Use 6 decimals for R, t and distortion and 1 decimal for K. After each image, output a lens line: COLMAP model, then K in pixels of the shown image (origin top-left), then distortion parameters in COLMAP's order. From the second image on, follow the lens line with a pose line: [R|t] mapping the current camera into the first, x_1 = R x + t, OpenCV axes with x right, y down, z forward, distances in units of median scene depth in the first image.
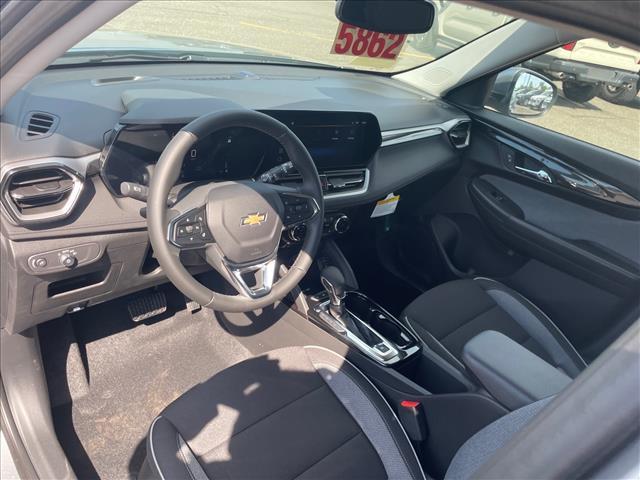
lens RADIAL K [[474.9, 0, 320.0], [0, 474.9, 240.0], [0, 0, 1]] dist [0.005090, 0.000614]
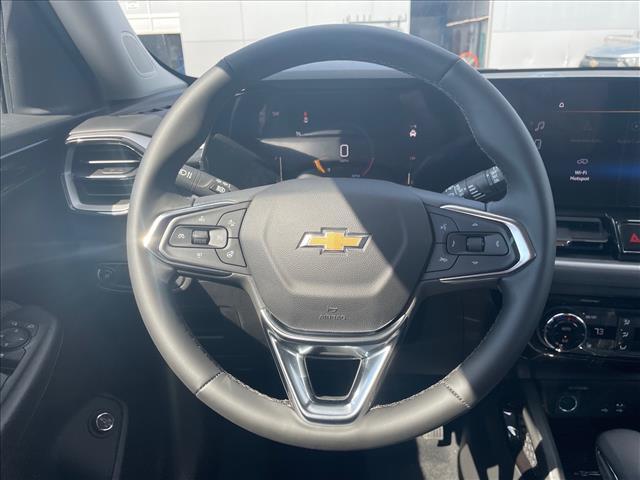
lens RADIAL K [[488.3, 0, 346.9], [0, 488.3, 231.5], [0, 0, 1]] dist [0.043901, 0.000759]
pose [[0.698820, 0.039769, -0.714191, 0.143780], [-0.229915, 0.957958, -0.171624, 0.018419], [0.677340, 0.284138, 0.678584, 0.476434]]
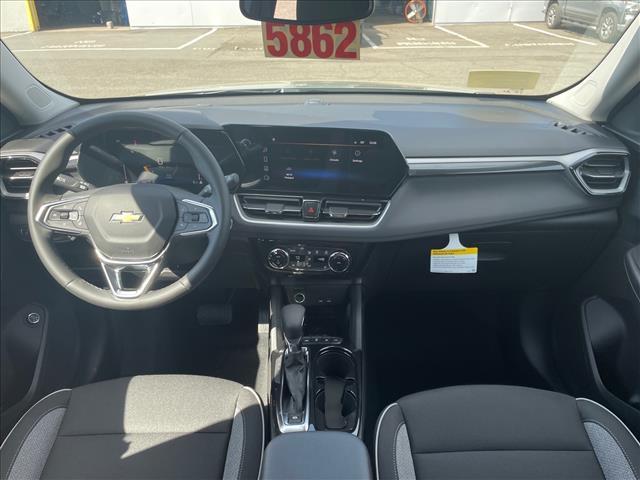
lens RADIAL K [[488.3, 0, 346.9], [0, 488.3, 231.5], [0, 0, 1]] dist [0.043901, 0.000759]
pose [[0.751252, 0.103384, -0.651868, 0.617134], [-0.207904, 0.974444, -0.085057, -0.015527], [0.626416, 0.199426, 0.753547, 0.357917]]
